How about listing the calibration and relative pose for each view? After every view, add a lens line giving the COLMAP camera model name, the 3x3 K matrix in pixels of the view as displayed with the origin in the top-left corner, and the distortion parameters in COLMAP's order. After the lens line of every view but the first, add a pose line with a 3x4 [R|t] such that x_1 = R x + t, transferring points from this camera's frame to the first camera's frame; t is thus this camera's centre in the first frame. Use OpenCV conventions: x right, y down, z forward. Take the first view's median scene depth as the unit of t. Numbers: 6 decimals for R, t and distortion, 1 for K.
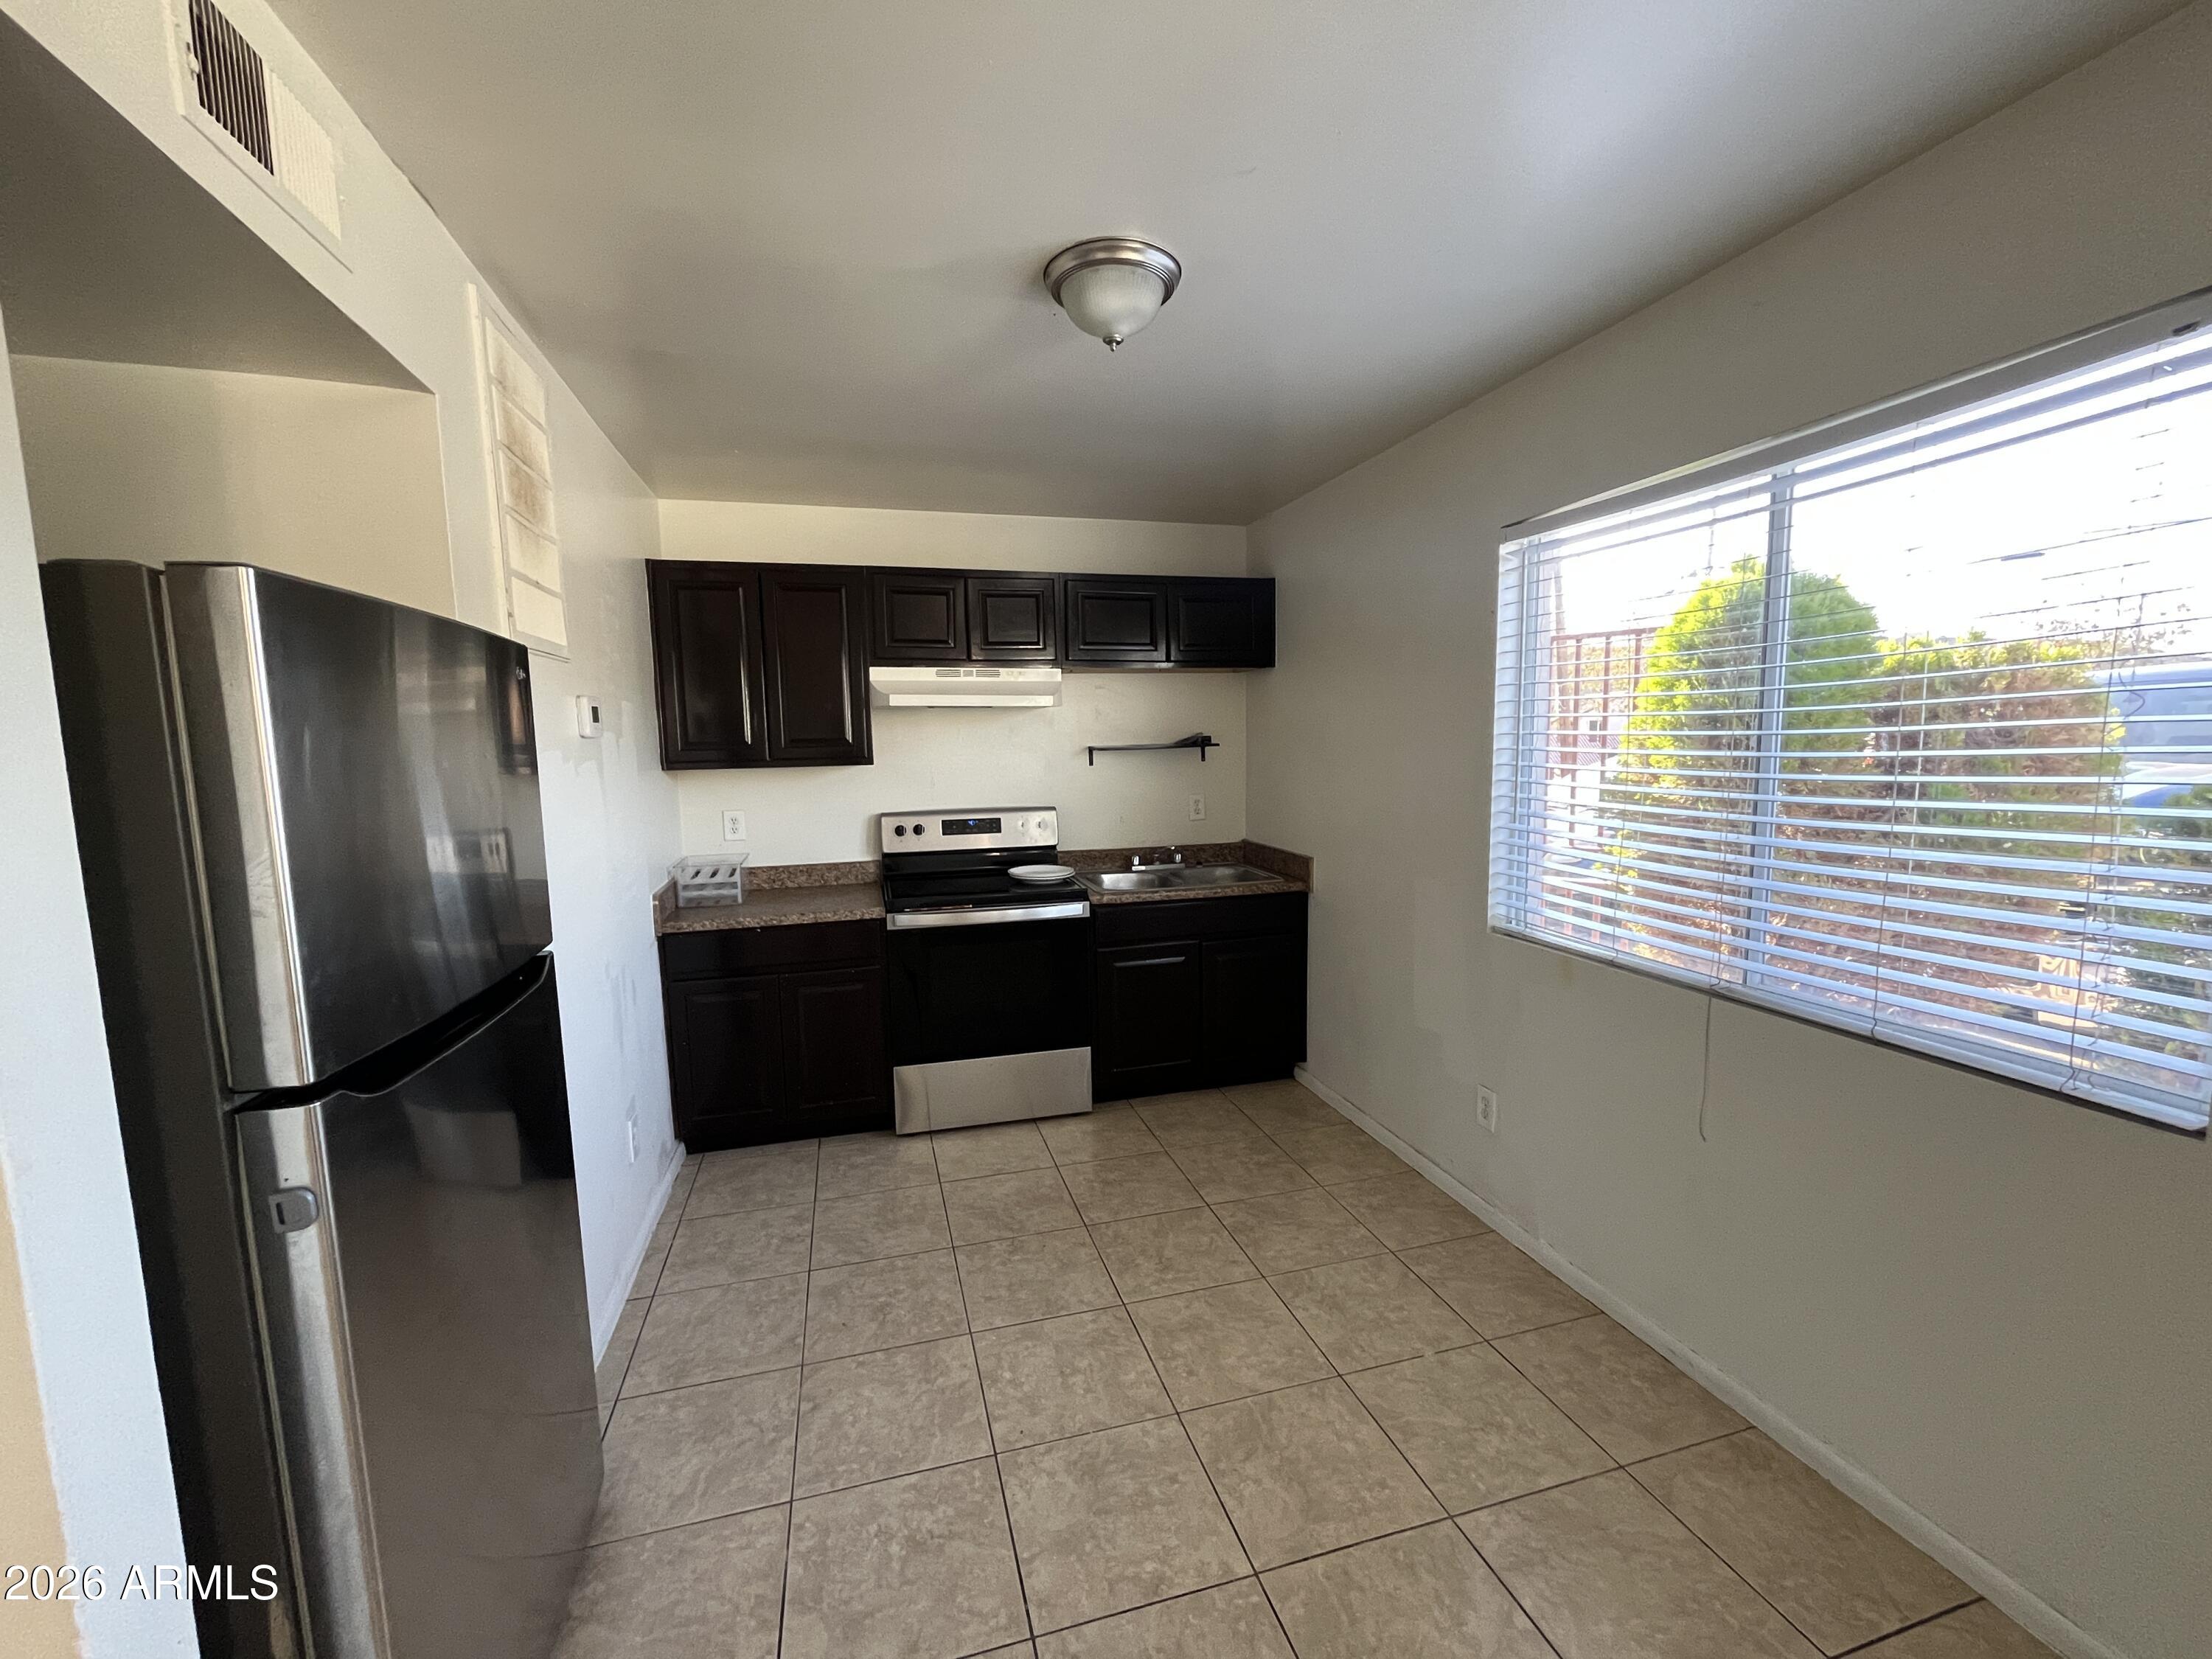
lens RADIAL K [[897.8, 0, 1108.1], [0, 897.8, 839.9], [0, 0, 1]] dist [0.001938, 0.000527]
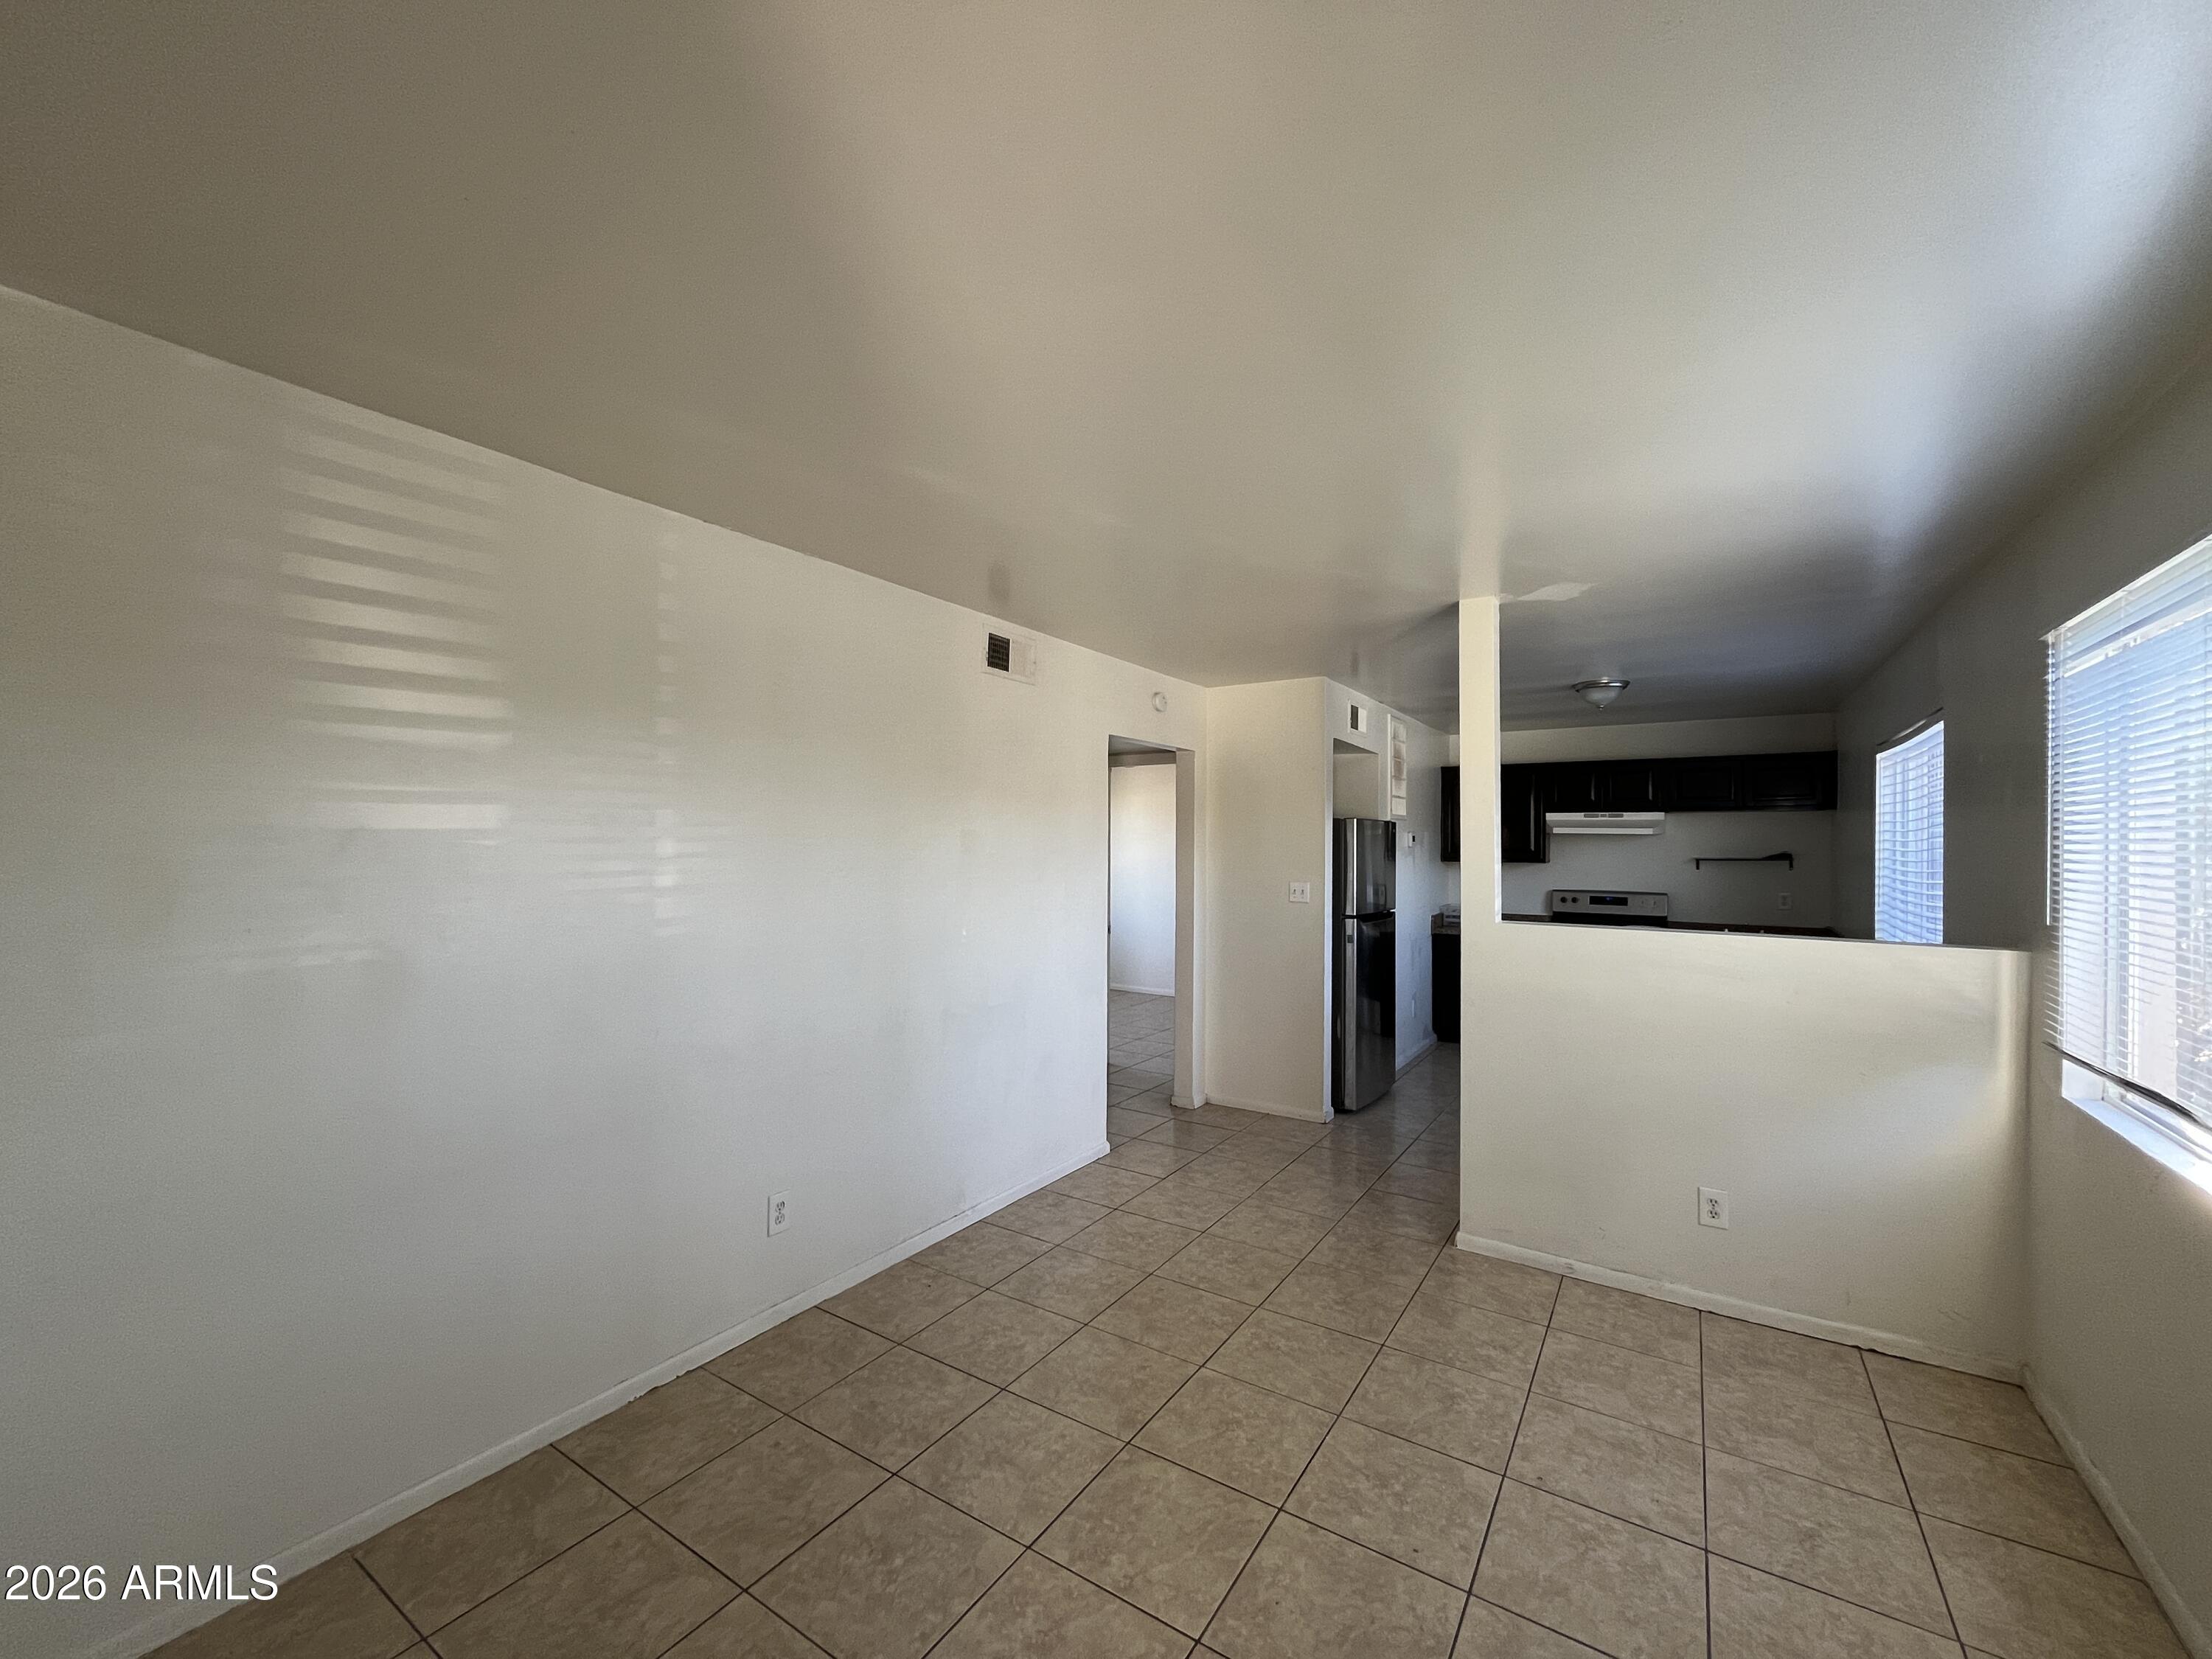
lens RADIAL K [[897.8, 0, 1105.6], [0, 897.8, 840.2], [0, 0, 1]] dist [0.001938, 0.000527]
pose [[0.655982, 0.018093, -0.754559, 0.567023], [-0.102863, 0.992528, -0.065625, 0.090164], [0.747734, 0.120665, 0.652942, -0.961202]]
